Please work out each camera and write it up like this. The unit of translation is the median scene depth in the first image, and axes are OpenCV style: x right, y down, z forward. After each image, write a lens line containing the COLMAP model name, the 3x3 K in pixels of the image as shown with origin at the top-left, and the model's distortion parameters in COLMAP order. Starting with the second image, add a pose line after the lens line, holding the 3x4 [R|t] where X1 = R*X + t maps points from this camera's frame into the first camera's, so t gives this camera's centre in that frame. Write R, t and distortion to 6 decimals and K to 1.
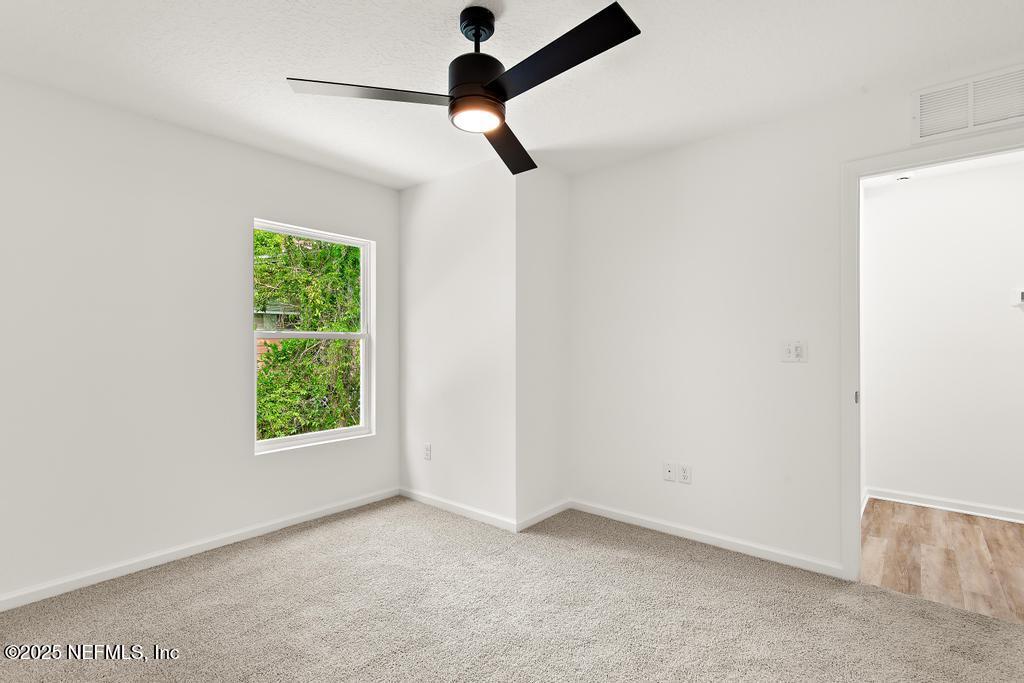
lens RADIAL K [[493.6, 0, 522.5], [0, 493.6, 341.1], [0, 0, 1]] dist [0.034159, 0.000415]
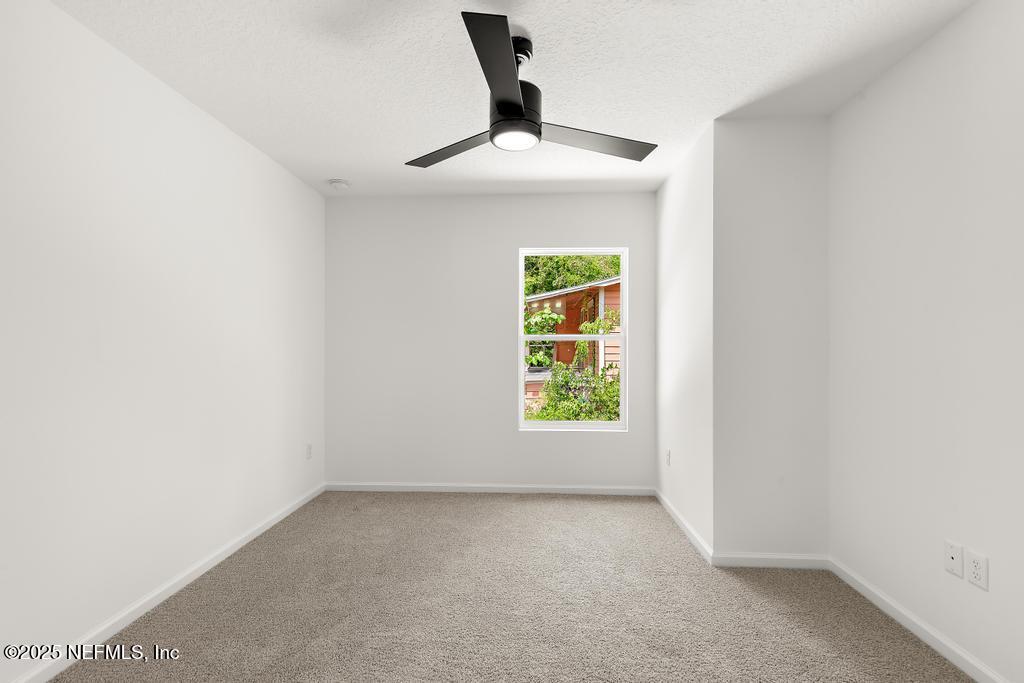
lens RADIAL K [[493.6, 0, 508.8], [0, 493.6, 342.4], [0, 0, 1]] dist [0.034159, 0.000415]
pose [[0.604479, -0.001370, -0.796620, 0.407715], [0.004156, 0.999990, 0.001434, -0.002829], [0.796610, -0.004178, 0.604479, 0.172954]]
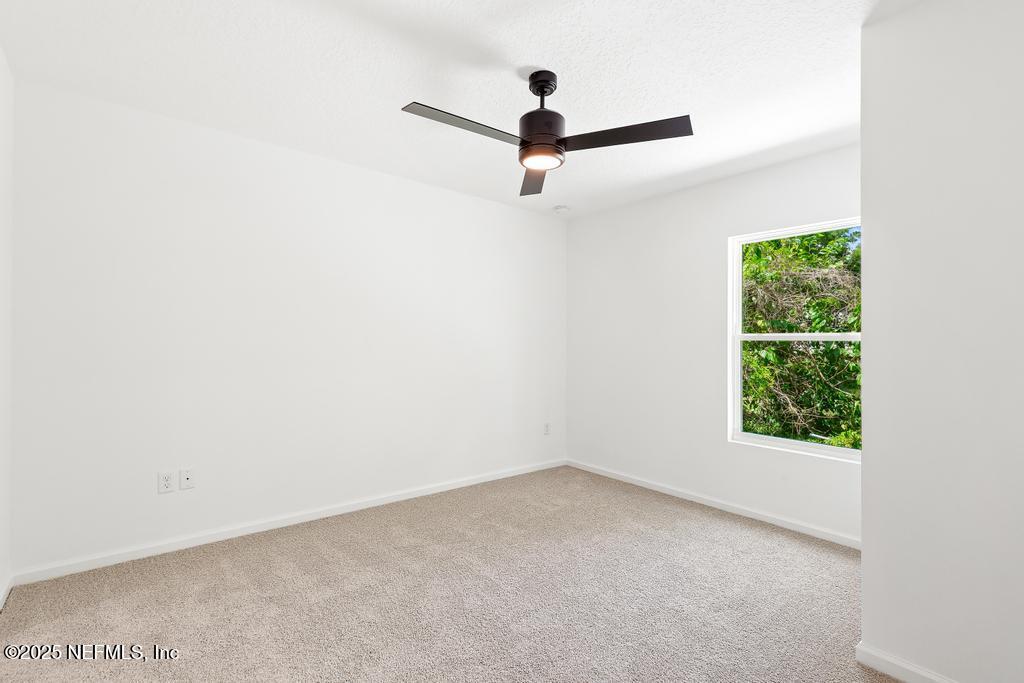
lens RADIAL K [[493.6, 0, 510.9], [0, 493.6, 338.4], [0, 0, 1]] dist [0.034159, 0.000415]
pose [[-0.197372, -0.007913, -0.980297, 0.602220], [-0.005634, 0.999960, -0.006937, 0.000466], [0.980313, 0.004154, -0.197408, 0.632200]]
